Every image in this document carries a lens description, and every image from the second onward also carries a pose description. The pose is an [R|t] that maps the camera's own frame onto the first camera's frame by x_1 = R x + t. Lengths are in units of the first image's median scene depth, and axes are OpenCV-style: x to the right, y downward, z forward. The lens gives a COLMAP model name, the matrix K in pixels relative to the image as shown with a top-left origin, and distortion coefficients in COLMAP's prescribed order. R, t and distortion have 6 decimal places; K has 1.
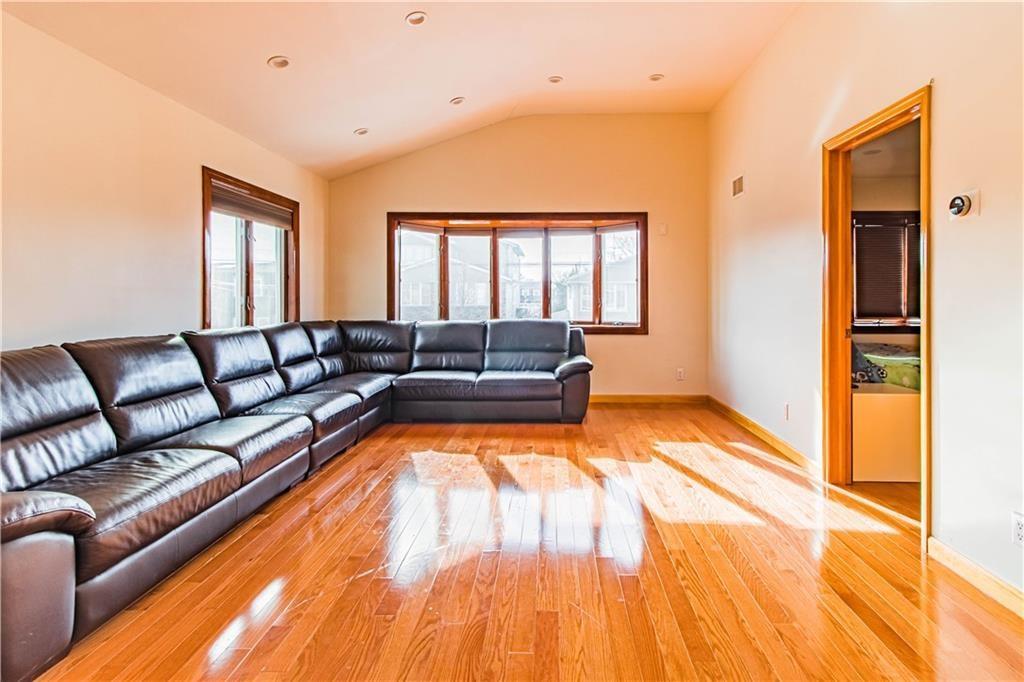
lens RADIAL K [[492.3, 0, 537.8], [0, 492.3, 296.3], [0, 0, 1]] dist [0.002608, 0.000495]
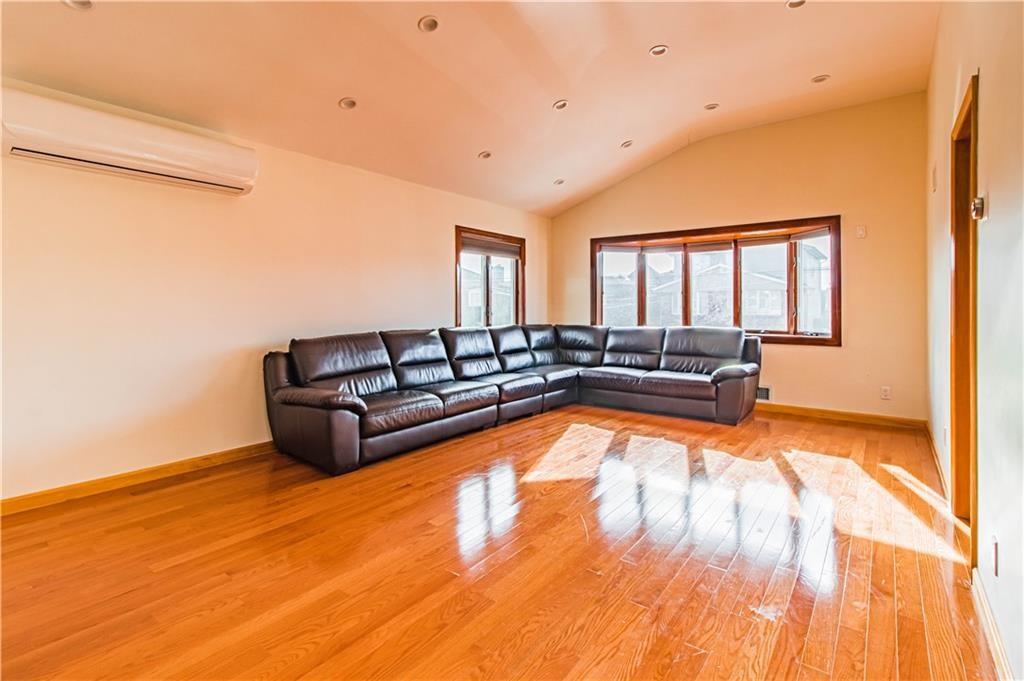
lens RADIAL K [[492.3, 0, 529.8], [0, 492.3, 310.7], [0, 0, 1]] dist [0.002608, 0.000495]
pose [[0.811410, 0.004725, -0.584458, 0.341990], [0.004201, 0.999894, 0.013915, -0.006774], [0.584462, -0.013746, 0.811304, -0.120897]]
